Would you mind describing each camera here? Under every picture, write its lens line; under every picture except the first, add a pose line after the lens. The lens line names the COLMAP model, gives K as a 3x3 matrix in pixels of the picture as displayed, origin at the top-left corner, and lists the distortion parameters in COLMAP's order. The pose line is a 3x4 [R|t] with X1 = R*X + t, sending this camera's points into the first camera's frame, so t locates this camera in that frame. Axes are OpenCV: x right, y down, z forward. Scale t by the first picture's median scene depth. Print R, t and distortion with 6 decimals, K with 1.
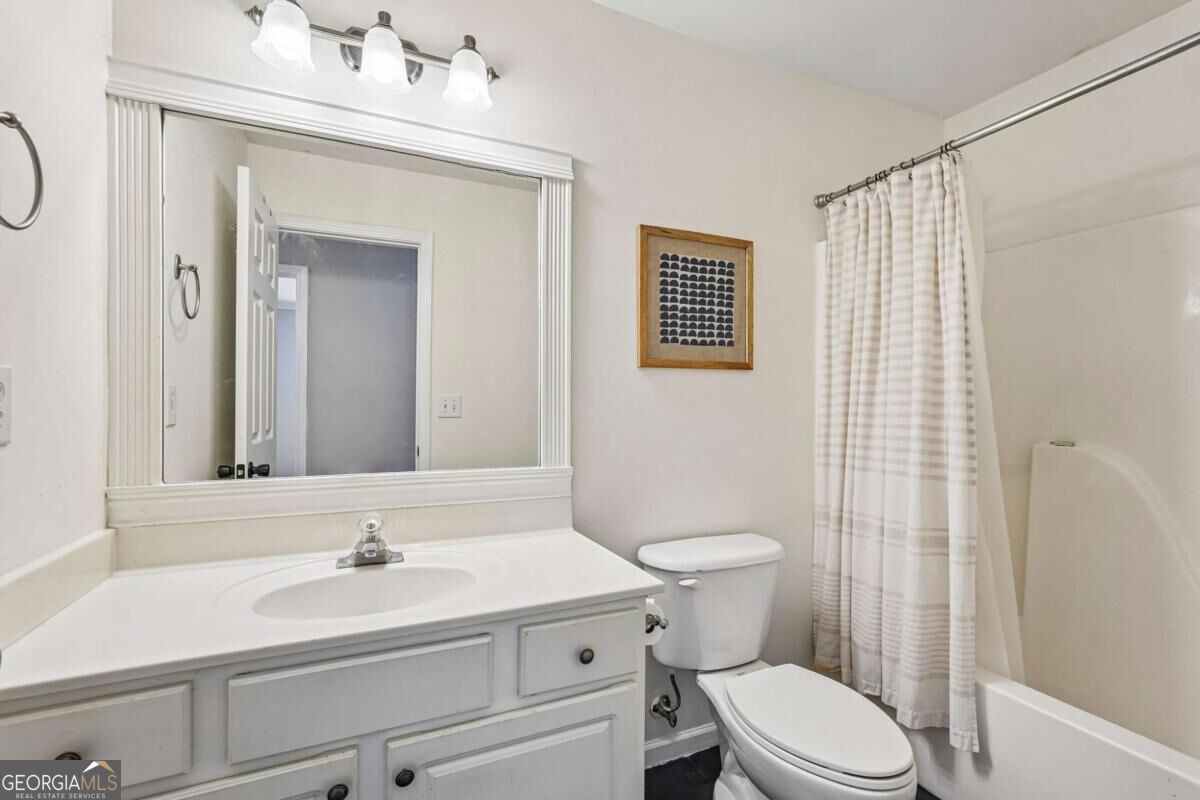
lens RADIAL K [[546.1, 0, 602.3], [0, 546.1, 401.7], [0, 0, 1]] dist [-0.011946, 0.007377]
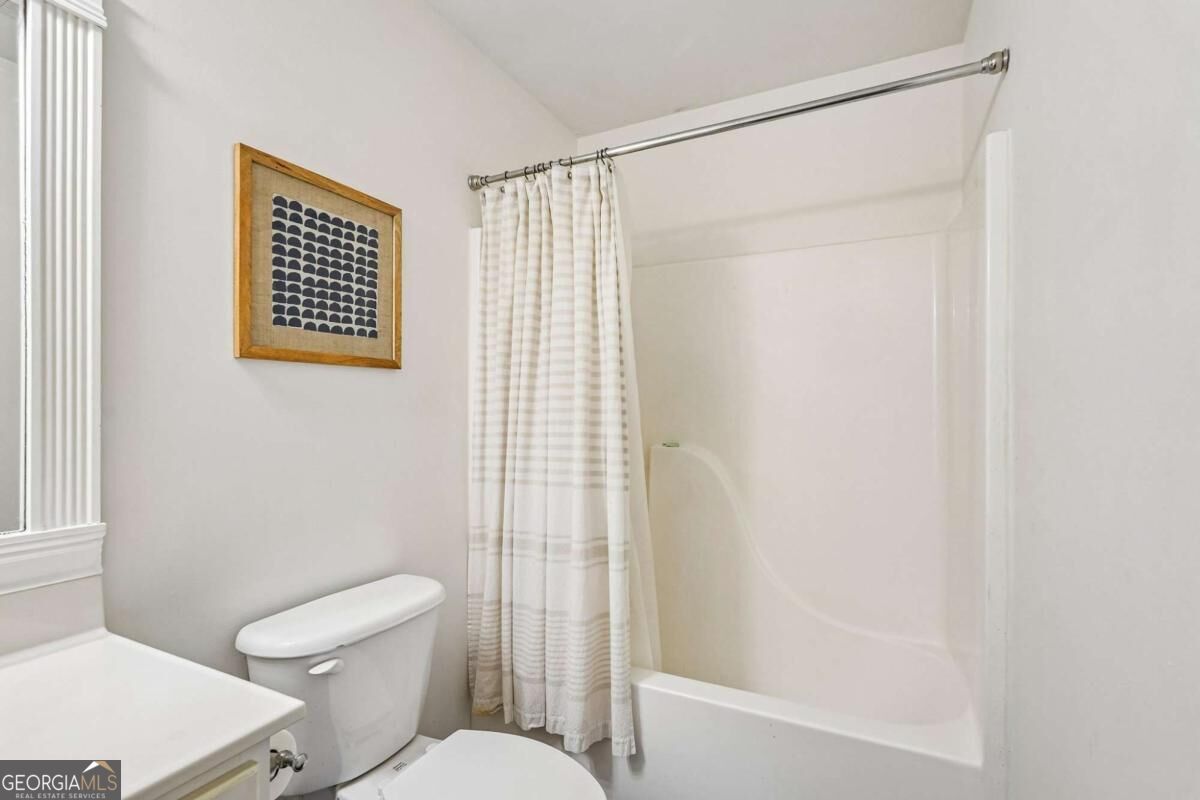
lens RADIAL K [[546.1, 0, 581.8], [0, 546.1, 405.7], [0, 0, 1]] dist [-0.011946, 0.007377]
pose [[0.781559, 0.000577, 0.623831, -0.017996], [0.002224, 0.999991, -0.003711, -0.001424], [-0.623828, 0.004288, 0.781550, 0.225681]]
